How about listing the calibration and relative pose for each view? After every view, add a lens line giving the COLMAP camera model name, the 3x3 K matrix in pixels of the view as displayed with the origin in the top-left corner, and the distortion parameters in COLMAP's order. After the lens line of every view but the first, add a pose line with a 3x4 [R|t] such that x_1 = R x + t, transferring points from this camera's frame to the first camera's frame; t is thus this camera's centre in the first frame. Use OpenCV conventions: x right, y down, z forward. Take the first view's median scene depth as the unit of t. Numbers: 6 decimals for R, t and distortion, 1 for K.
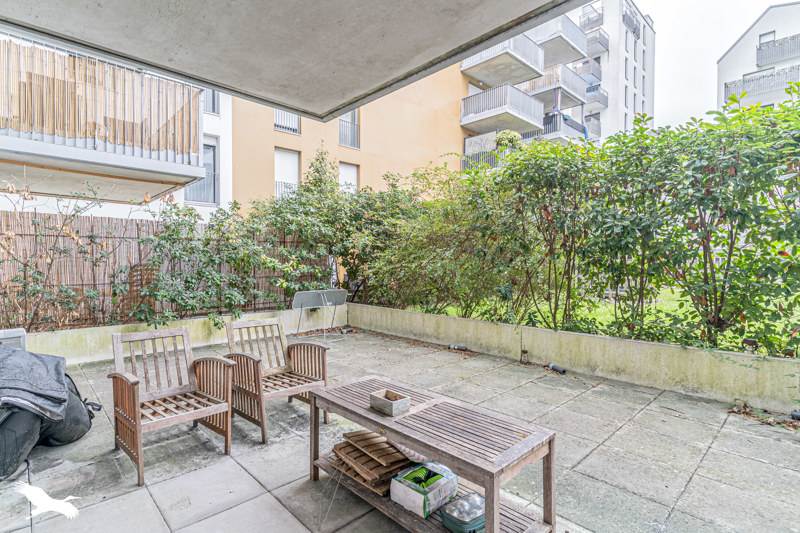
lens RADIAL K [[395.8, 0, 346.1], [0, 395.8, 263.6], [0, 0, 1]] dist [-0.000590, 0.000408]
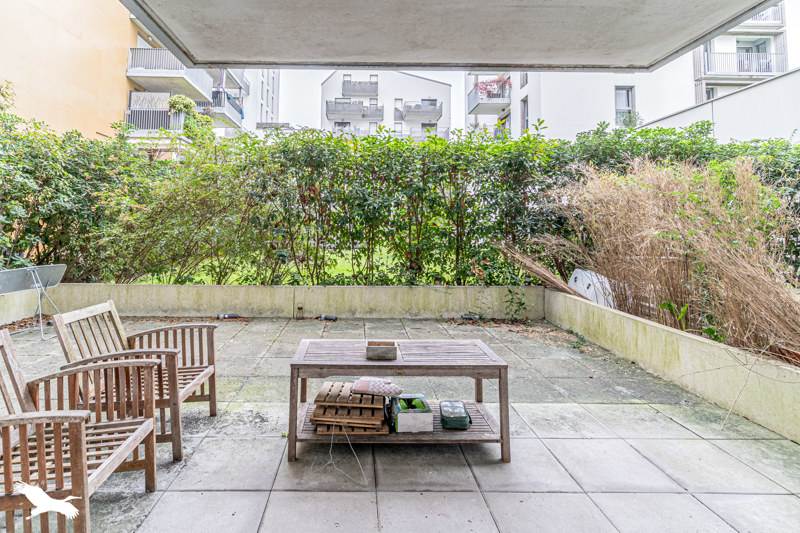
lens RADIAL K [[412.4, 0, 353.0], [0, 412.4, 187.2], [0, 0, 1]] dist [-0.001252, -0.000046]
pose [[0.647321, 0.082338, 0.757757, -0.360036], [-0.002665, 0.994387, -0.105774, 0.003974], [-0.762213, 0.066450, 0.643907, 0.104199]]
